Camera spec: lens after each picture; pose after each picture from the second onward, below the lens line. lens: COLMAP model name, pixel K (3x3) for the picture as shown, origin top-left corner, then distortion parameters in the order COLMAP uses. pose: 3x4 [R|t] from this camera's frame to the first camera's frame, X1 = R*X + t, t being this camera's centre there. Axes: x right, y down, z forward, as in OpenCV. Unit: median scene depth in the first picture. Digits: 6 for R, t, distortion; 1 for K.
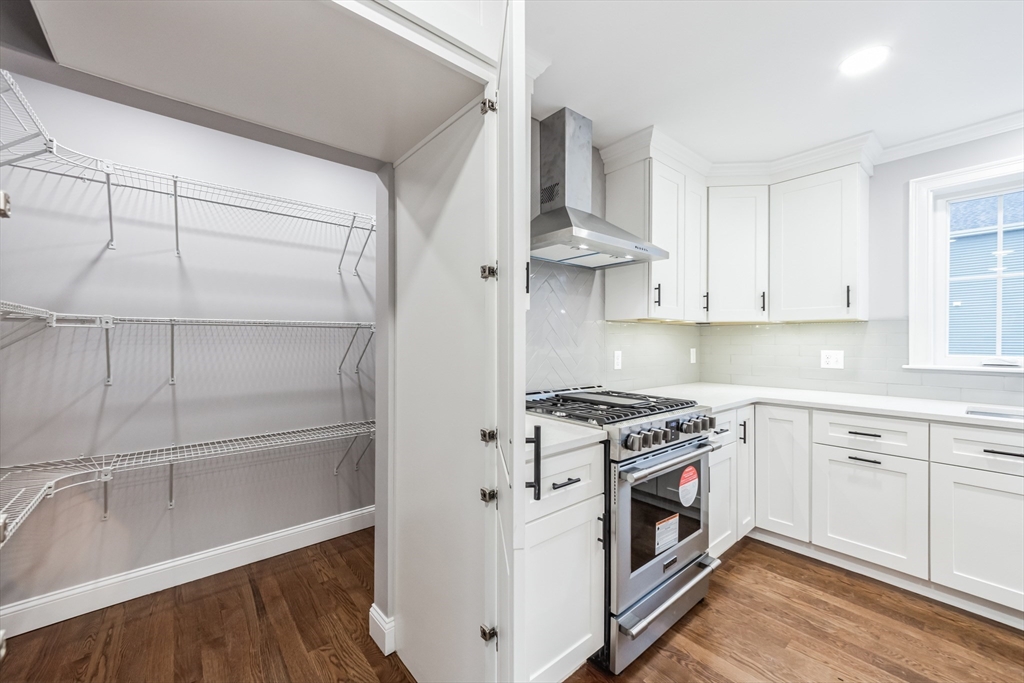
lens RADIAL K [[397.9, 0, 512.1], [0, 397.9, 344.3], [0, 0, 1]] dist [0.003826, 0.001333]
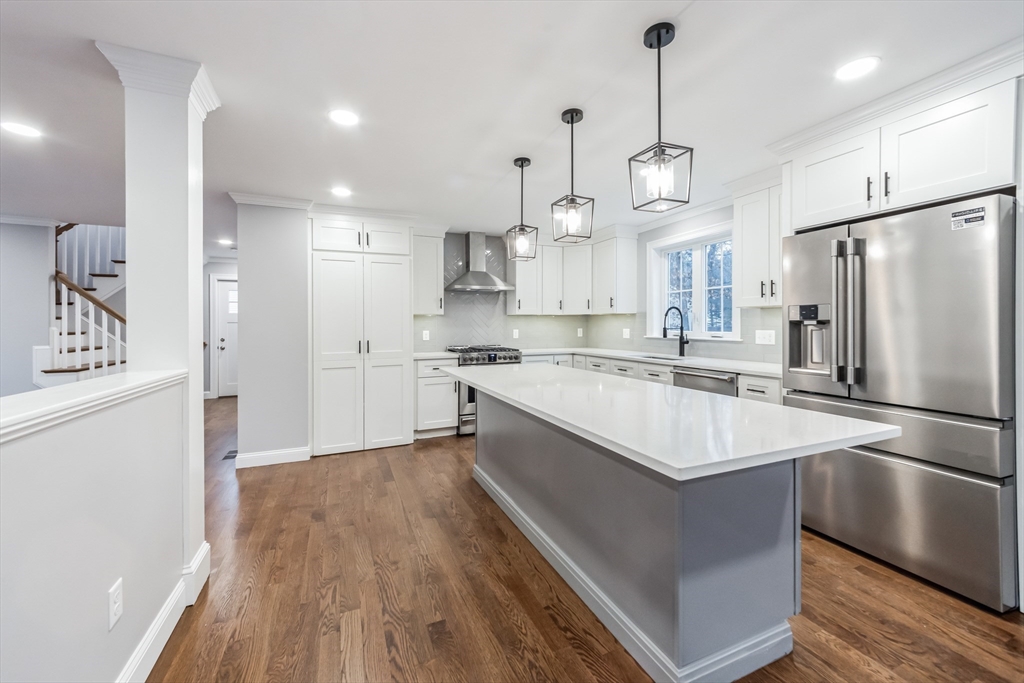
lens RADIAL K [[397.9, 0, 506.3], [0, 397.9, 322.9], [0, 0, 1]] dist [0.003826, 0.001333]
pose [[0.950285, -0.012087, -0.311147, 0.883615], [0.007256, 0.999835, -0.016680, 0.014676], [0.311297, 0.013593, 0.950215, -1.031130]]
